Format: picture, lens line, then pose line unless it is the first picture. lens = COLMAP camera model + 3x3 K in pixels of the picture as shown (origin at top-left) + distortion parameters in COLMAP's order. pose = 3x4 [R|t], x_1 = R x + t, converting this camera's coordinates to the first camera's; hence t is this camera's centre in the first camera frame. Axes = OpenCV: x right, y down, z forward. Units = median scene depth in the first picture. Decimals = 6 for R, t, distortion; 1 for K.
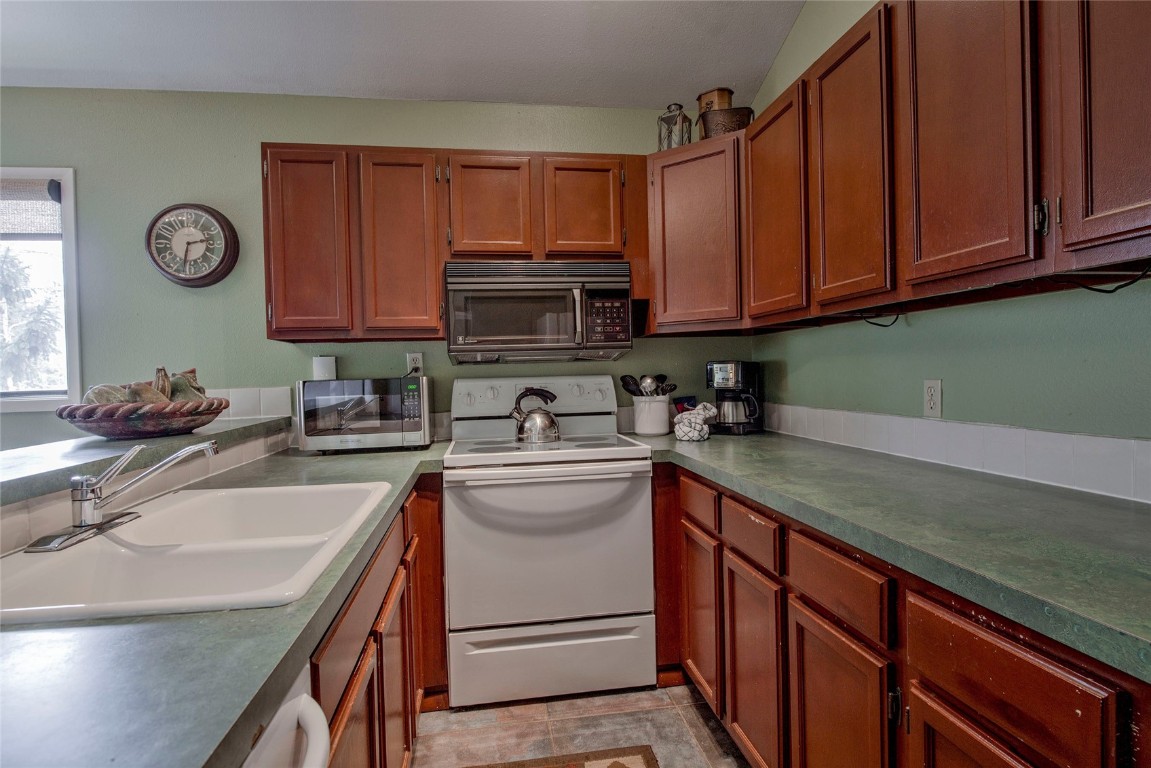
lens RADIAL K [[572.9, 0, 575.1], [0, 572.9, 386.0], [0, 0, 1]] dist [-0.011202, -0.002830]
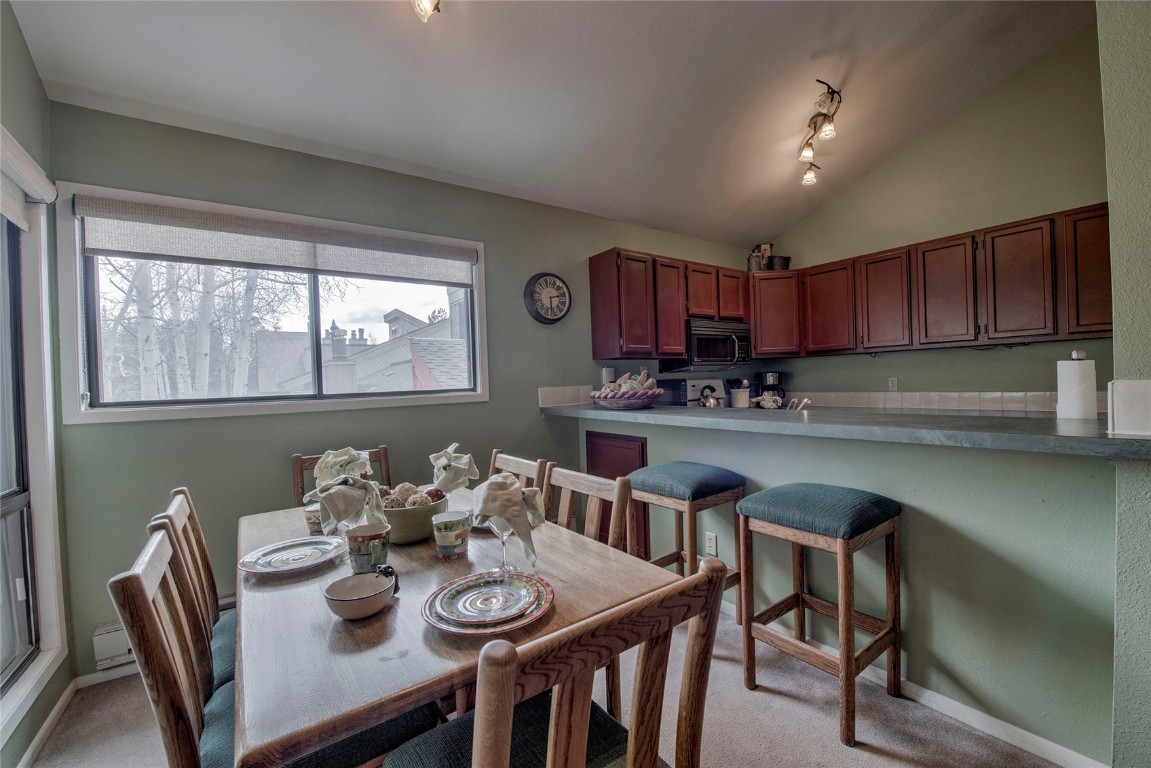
lens RADIAL K [[465.8, 0, 571.0], [0, 465.8, 388.2], [0, 0, 1]] dist [-0.020933, -0.001538]
pose [[0.898506, -0.010074, 0.438846, -1.256927], [0.019118, 0.999686, -0.016195, 0.033020], [-0.438545, 0.022941, 0.898416, -0.225954]]
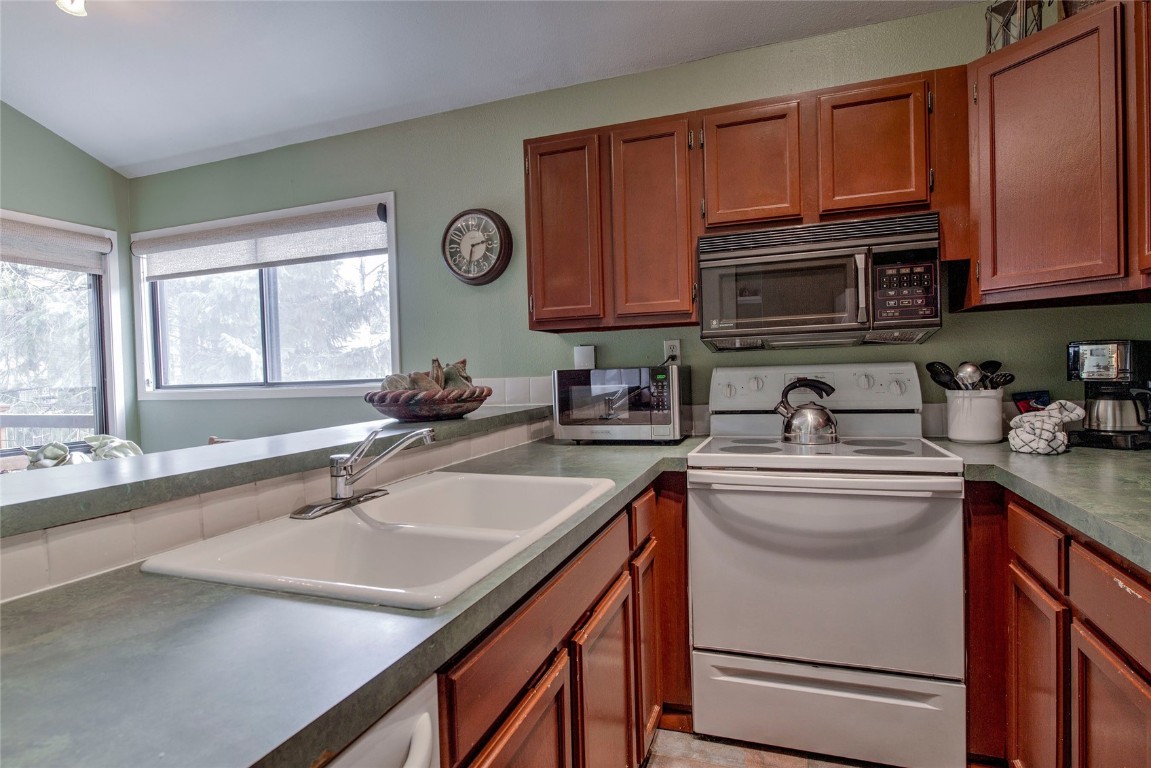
lens RADIAL K [[597.2, 0, 578.8], [0, 597.2, 386.0], [0, 0, 1]] dist [-0.011256, -0.001633]
pose [[0.876835, 0.011010, -0.480666, 0.060095], [-0.001771, 0.999805, 0.019671, -0.001994], [0.480789, -0.016397, 0.876683, 0.085706]]
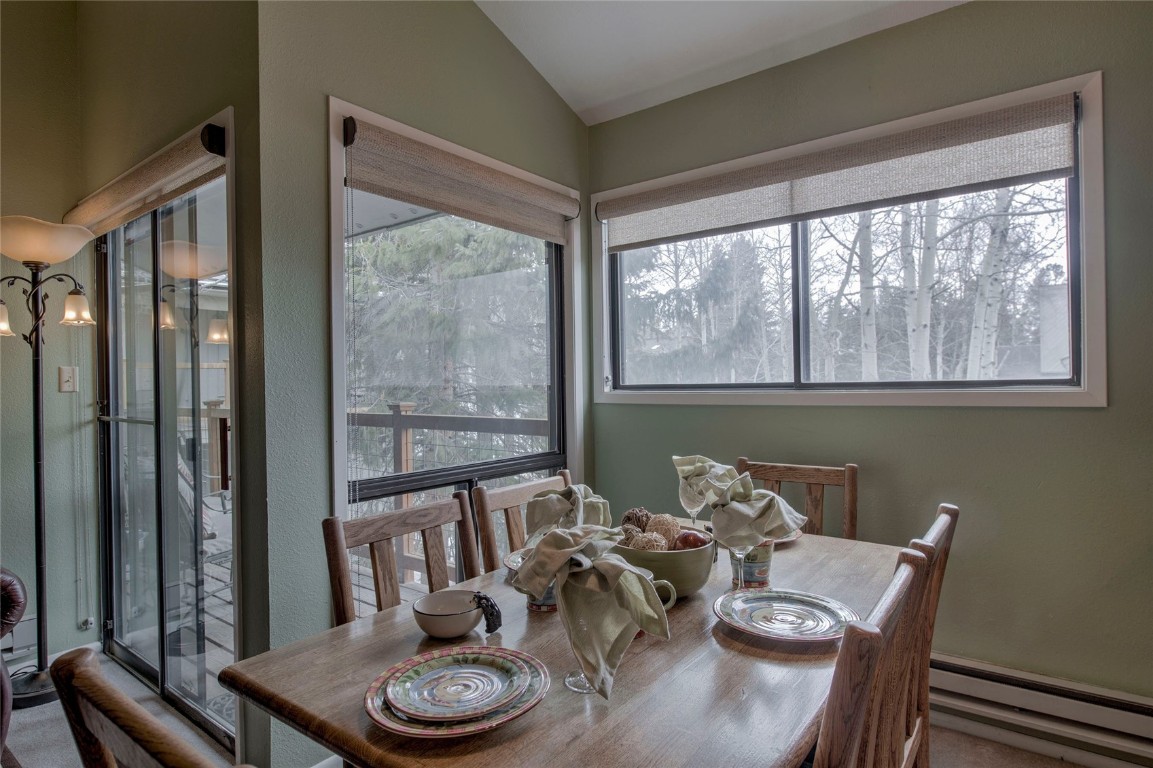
lens RADIAL K [[632.3, 0, 575.8], [0, 632.3, 382.5], [0, 0, 1]] dist [-0.014119, -0.000614]
pose [[0.677455, 0.015417, -0.735403, -0.767038], [-0.015451, 0.999858, 0.006728, 0.017069], [0.735402, 0.006805, 0.677597, -0.028164]]
